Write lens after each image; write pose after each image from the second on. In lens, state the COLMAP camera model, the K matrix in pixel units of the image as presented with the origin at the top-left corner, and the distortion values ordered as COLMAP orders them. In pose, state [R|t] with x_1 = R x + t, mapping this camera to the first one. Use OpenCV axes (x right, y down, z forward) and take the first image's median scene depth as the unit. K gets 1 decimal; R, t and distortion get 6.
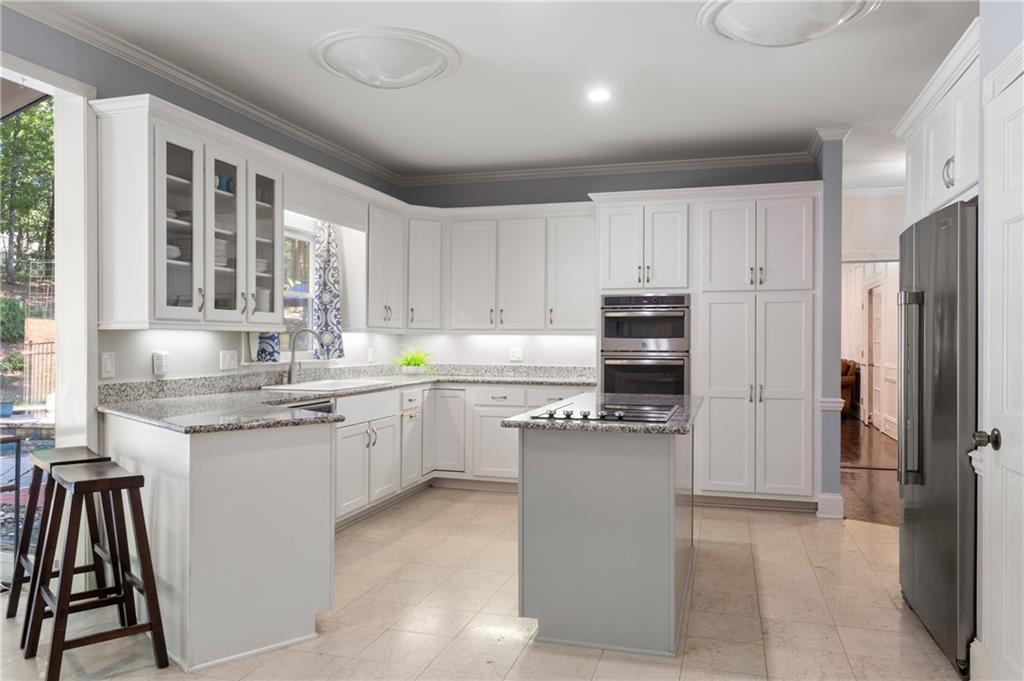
lens RADIAL K [[746.7, 0, 495.1], [0, 746.7, 347.4], [0, 0, 1]] dist [0.001101, 0.003985]
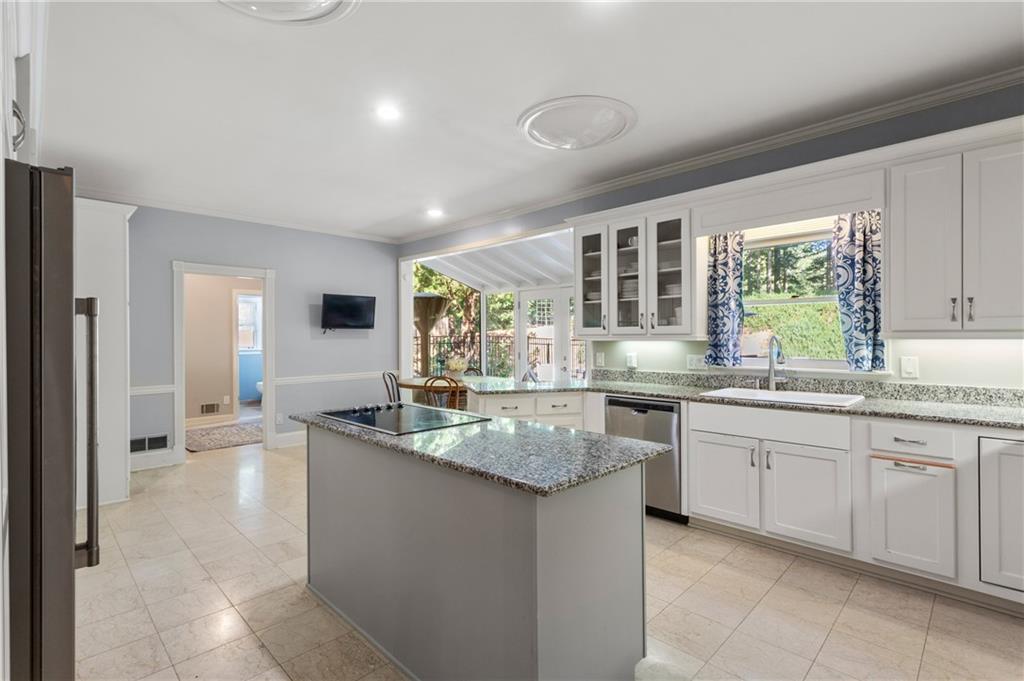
lens RADIAL K [[488.8, 0, 510.3], [0, 488.8, 338.7], [0, 0, 1]] dist [0.001264, 0.001788]
pose [[-0.467821, -0.000456, -0.883823, 0.615698], [-0.001566, 0.999999, 0.000313, -0.026657], [0.883822, 0.001531, -0.467821, 1.254343]]
